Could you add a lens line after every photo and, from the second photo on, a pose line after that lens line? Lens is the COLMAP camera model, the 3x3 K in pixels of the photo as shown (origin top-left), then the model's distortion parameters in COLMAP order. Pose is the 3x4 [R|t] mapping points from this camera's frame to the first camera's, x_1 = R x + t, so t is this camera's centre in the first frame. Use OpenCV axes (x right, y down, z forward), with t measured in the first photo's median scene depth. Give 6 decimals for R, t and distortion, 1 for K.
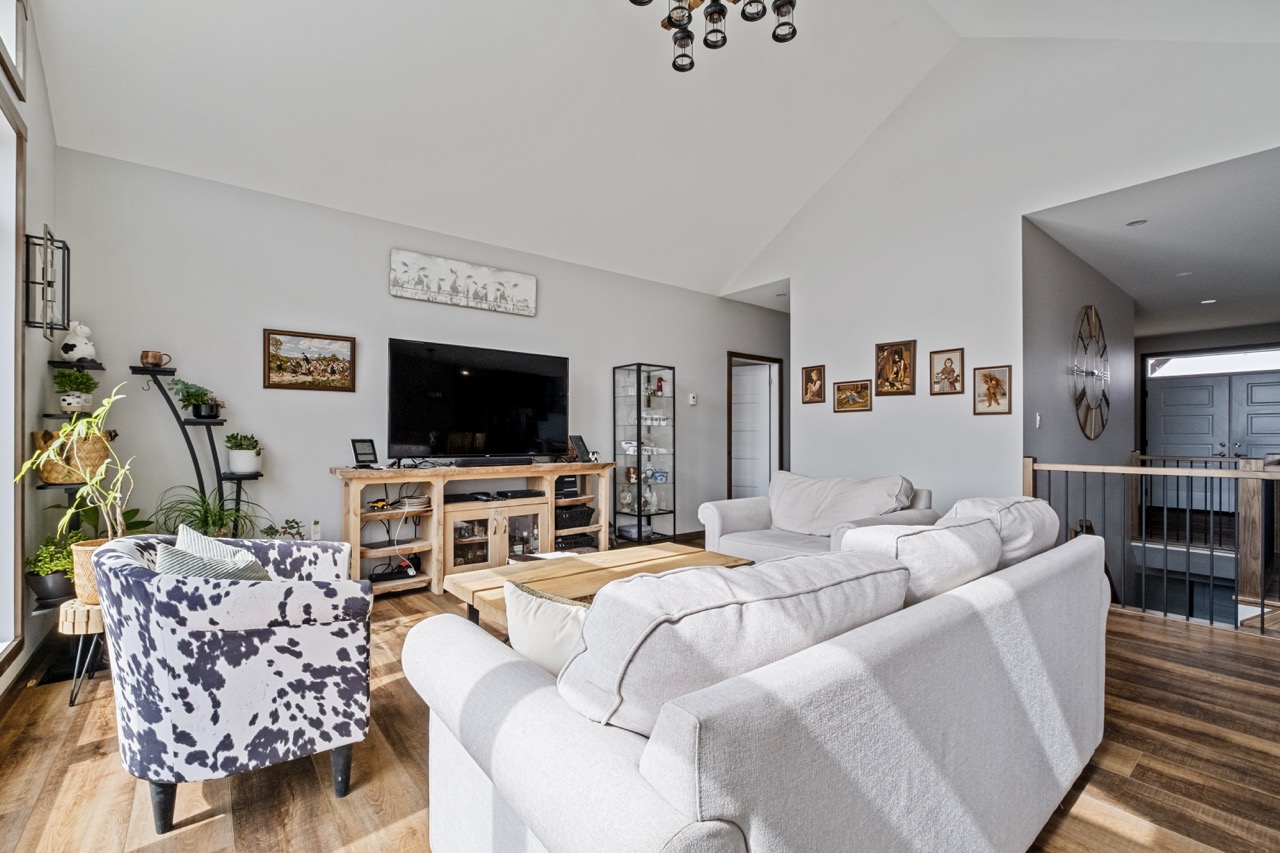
lens RADIAL K [[554.2, 0, 637.3], [0, 554.2, 427.3], [0, 0, 1]] dist [-0.002990, 0.000400]
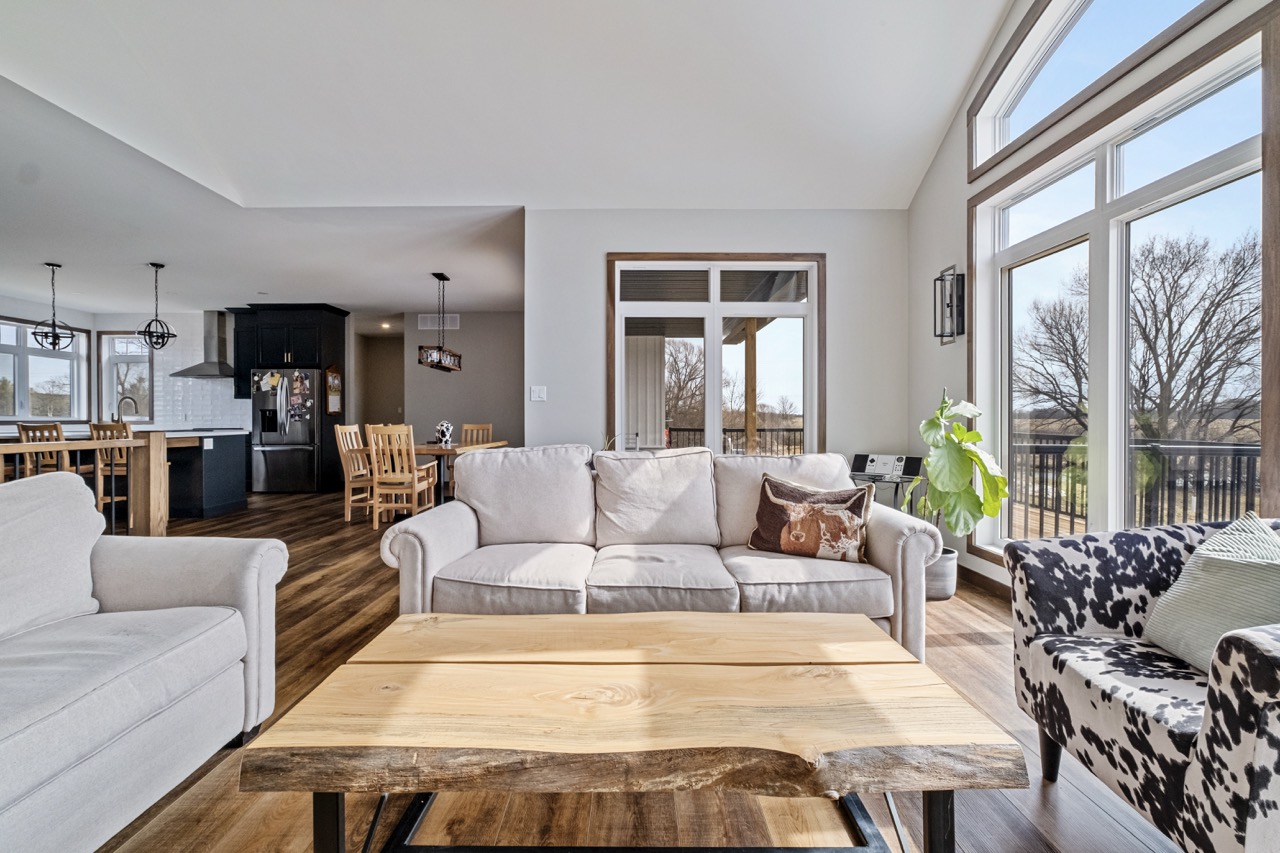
lens RADIAL K [[553.6, 0, 640.5], [0, 553.6, 423.1], [0, 0, 1]] dist [-0.006326, 0.000715]
pose [[-0.785764, -0.011121, 0.618426, -0.206641], [-0.017596, 0.999836, -0.004378, 0.023503], [-0.618276, -0.014322, -0.785831, 0.812307]]
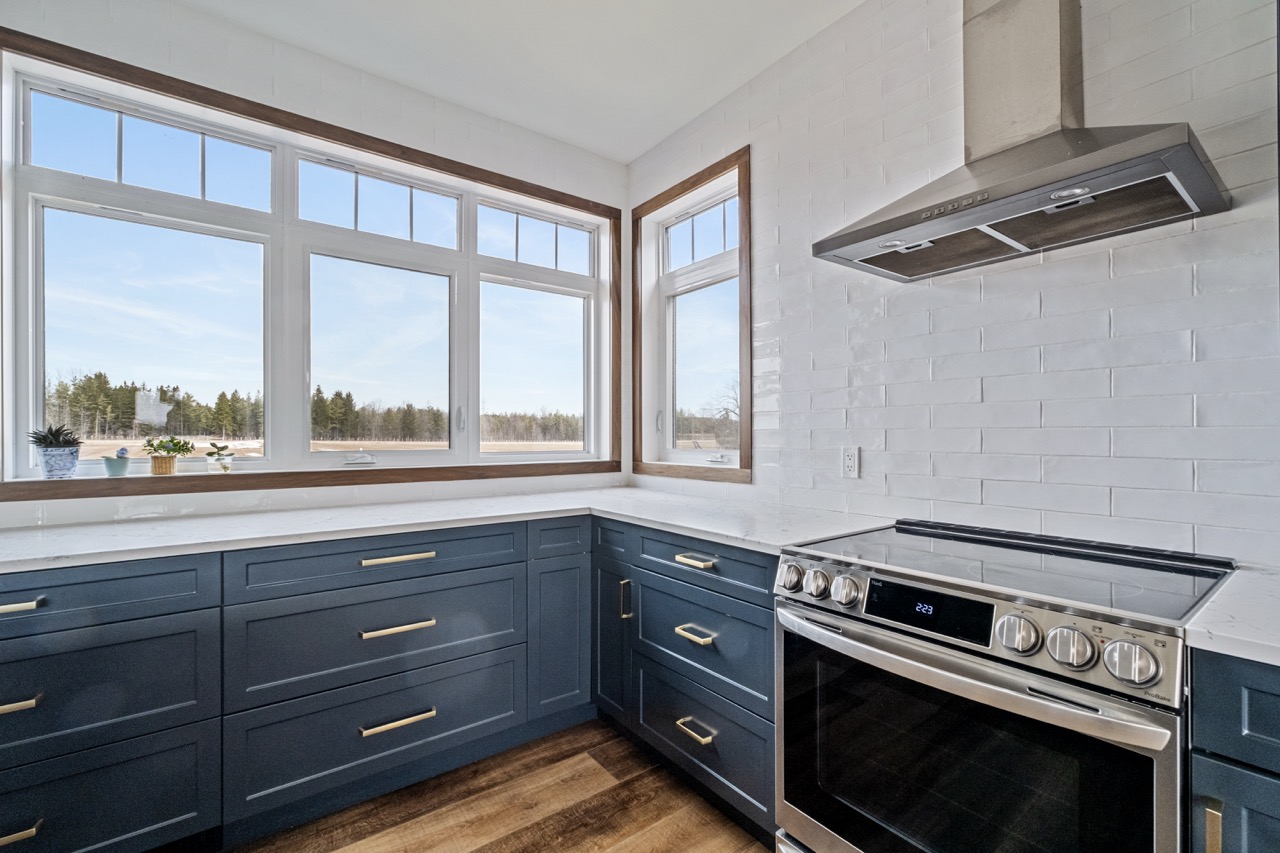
lens RADIAL K [[547.7, 0, 640.8], [0, 547.7, 432.1], [0, 0, 1]] dist [-0.002107, -0.000348]
pose [[0.034302, -0.000787, 0.999411, 1.755902], [-0.020240, 0.999794, 0.001482, 0.001168], [-0.999207, -0.020279, 0.034279, 0.448080]]
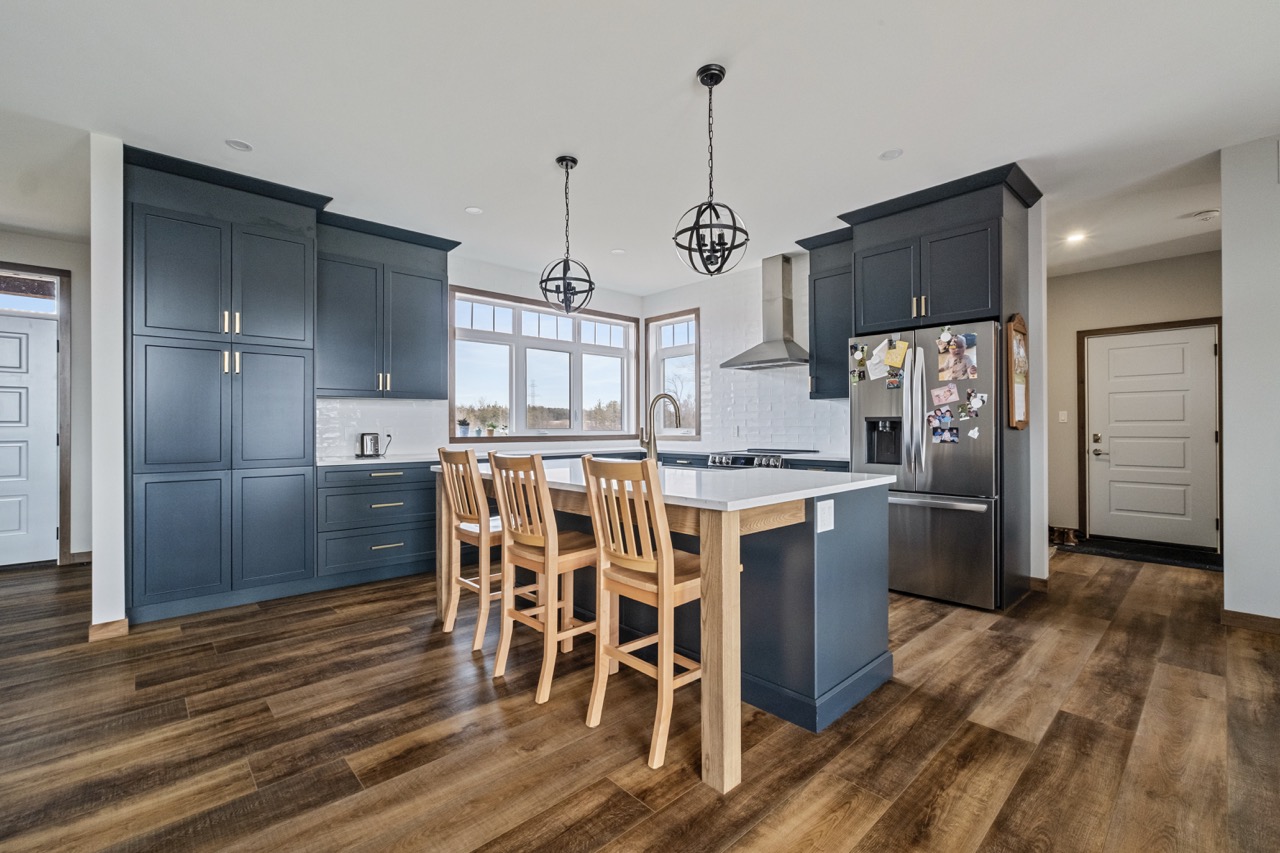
lens RADIAL K [[553.6, 0, 640.5], [0, 553.6, 423.1], [0, 0, 1]] dist [-0.006326, 0.000715]
pose [[-0.078123, 0.001075, 0.996943, 0.968569], [-0.019109, 0.999814, -0.002576, 0.011739], [-0.996761, -0.019252, -0.078088, 0.606483]]
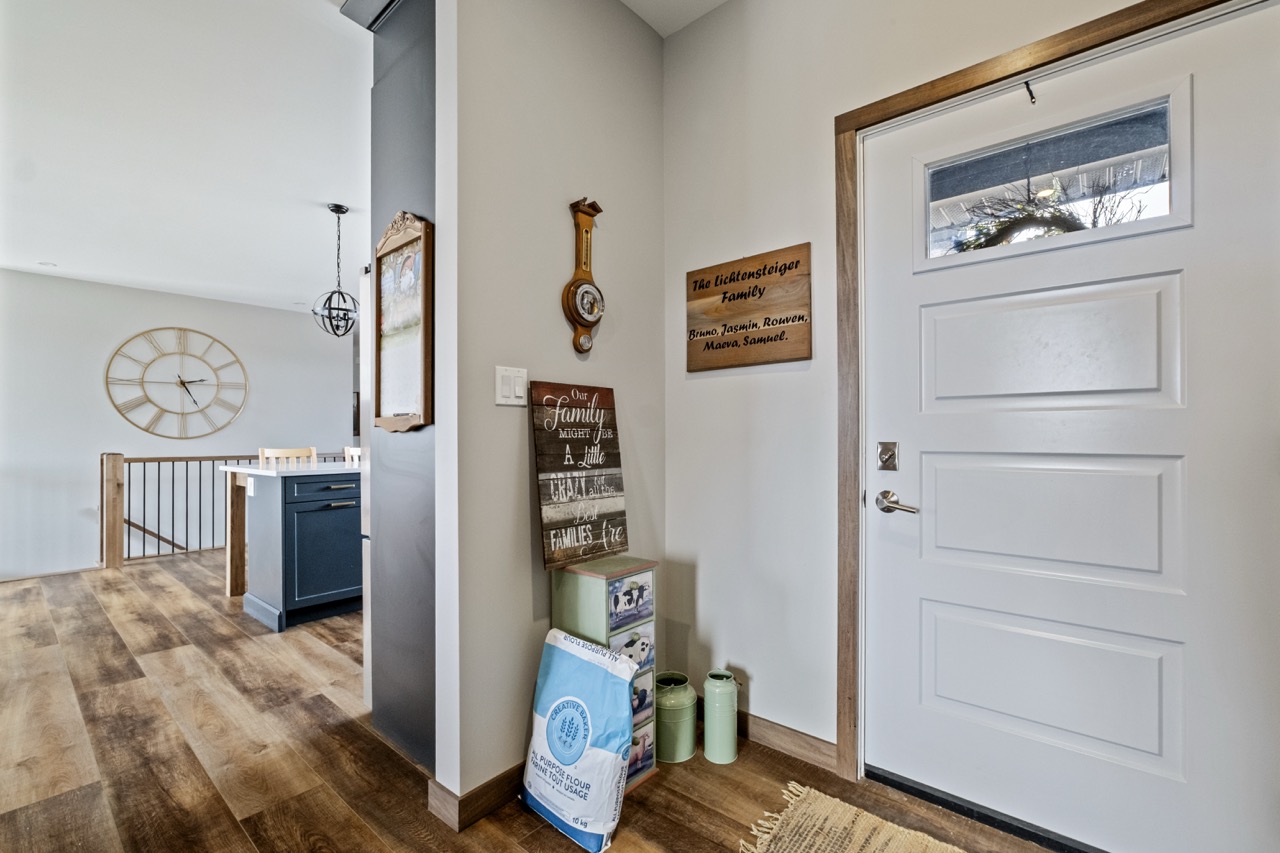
lens RADIAL K [[554.2, 0, 637.3], [0, 554.2, 427.3], [0, 0, 1]] dist [-0.002990, 0.000400]
pose [[0.983488, -0.007958, 0.180800, 1.810305], [0.007531, 0.999967, 0.003044, 0.005774], [-0.180819, -0.001633, 0.983515, -0.439733]]
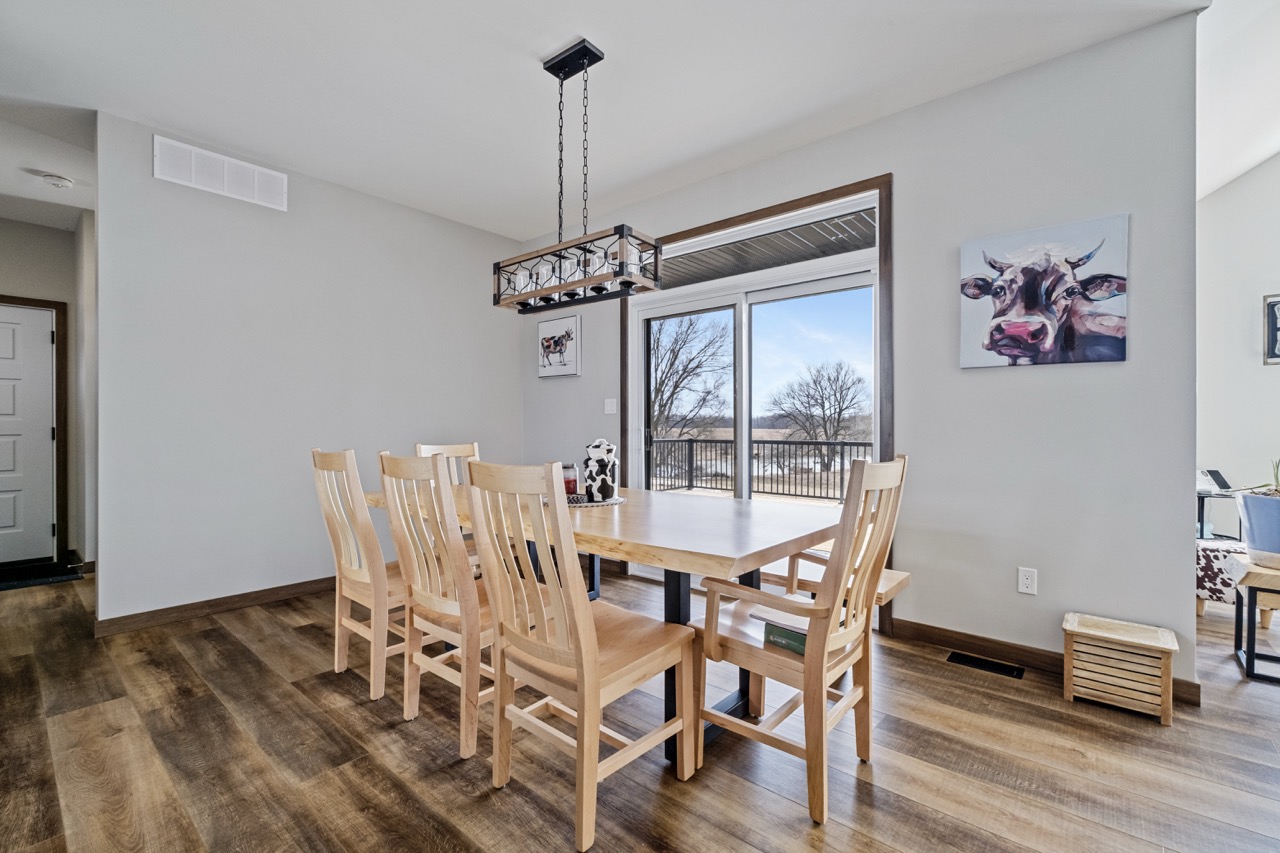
lens RADIAL K [[547.7, 0, 640.8], [0, 547.7, 432.1], [0, 0, 1]] dist [-0.002107, -0.000348]
pose [[-0.981804, -0.003435, -0.189868, 1.113234], [-0.000854, 0.999906, -0.013673, 0.023500], [0.189897, -0.013262, -0.981714, 0.546503]]
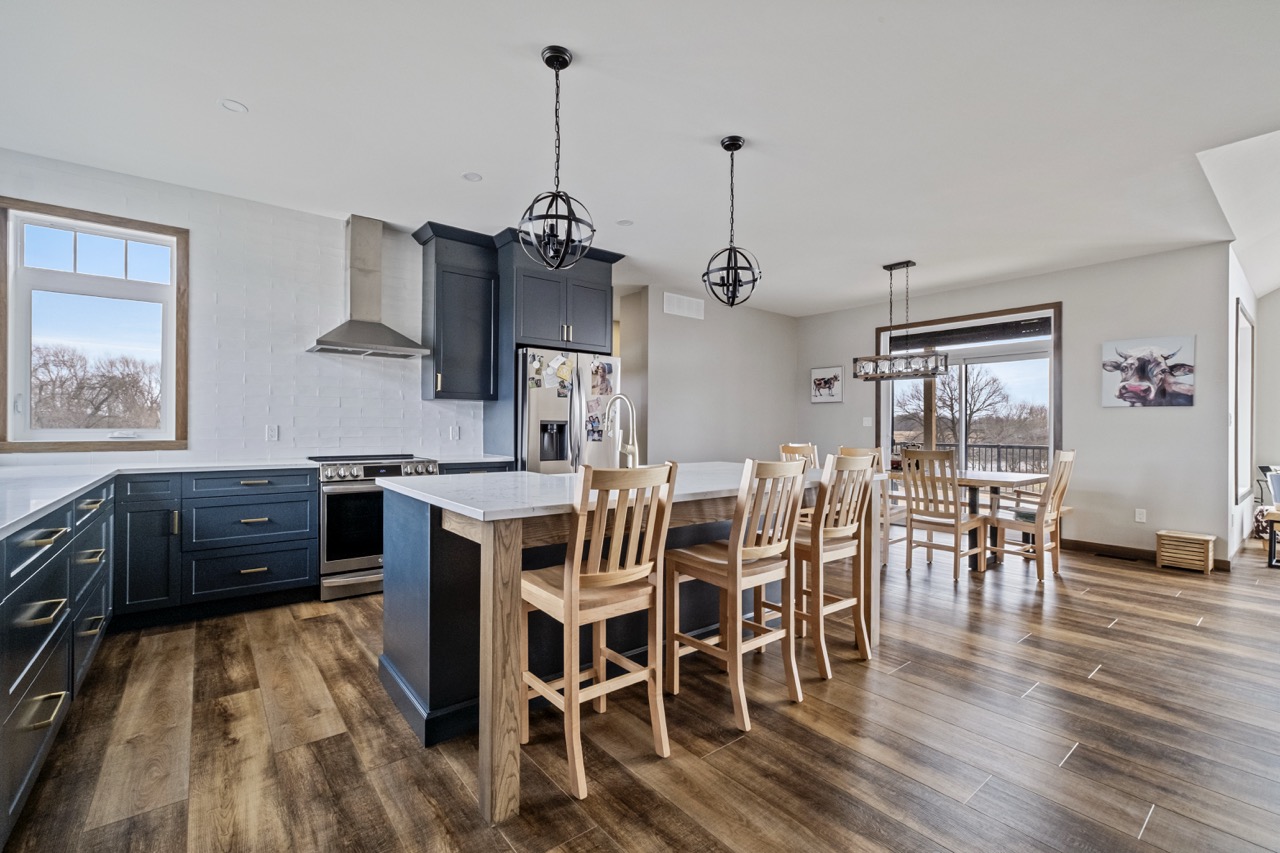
lens RADIAL K [[548.4, 0, 640.0], [0, 548.4, 429.4], [0, 0, 1]] dist [-0.001303, 0.000471]
pose [[-0.999927, -0.011681, -0.003117, 1.620075], [-0.011620, 0.999756, -0.018779, 0.026183], [0.003336, -0.018742, -0.999819, 1.159777]]
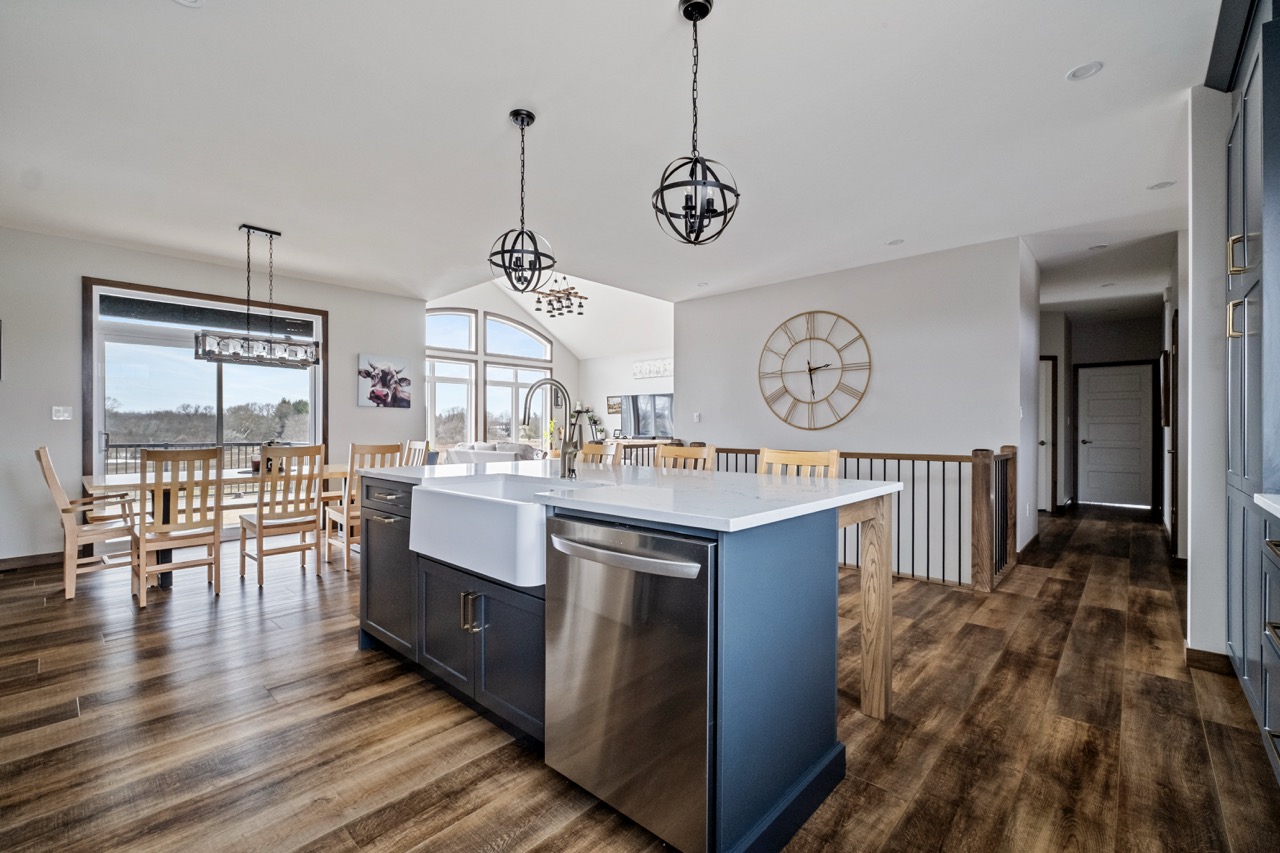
lens RADIAL K [[547.7, 0, 640.8], [0, 547.7, 432.1], [0, 0, 1]] dist [-0.002107, -0.000348]
pose [[0.157292, 0.002682, -0.987548, 2.143521], [0.020029, 0.999782, 0.005905, 0.019963], [0.987349, -0.020708, 0.157204, 0.526720]]
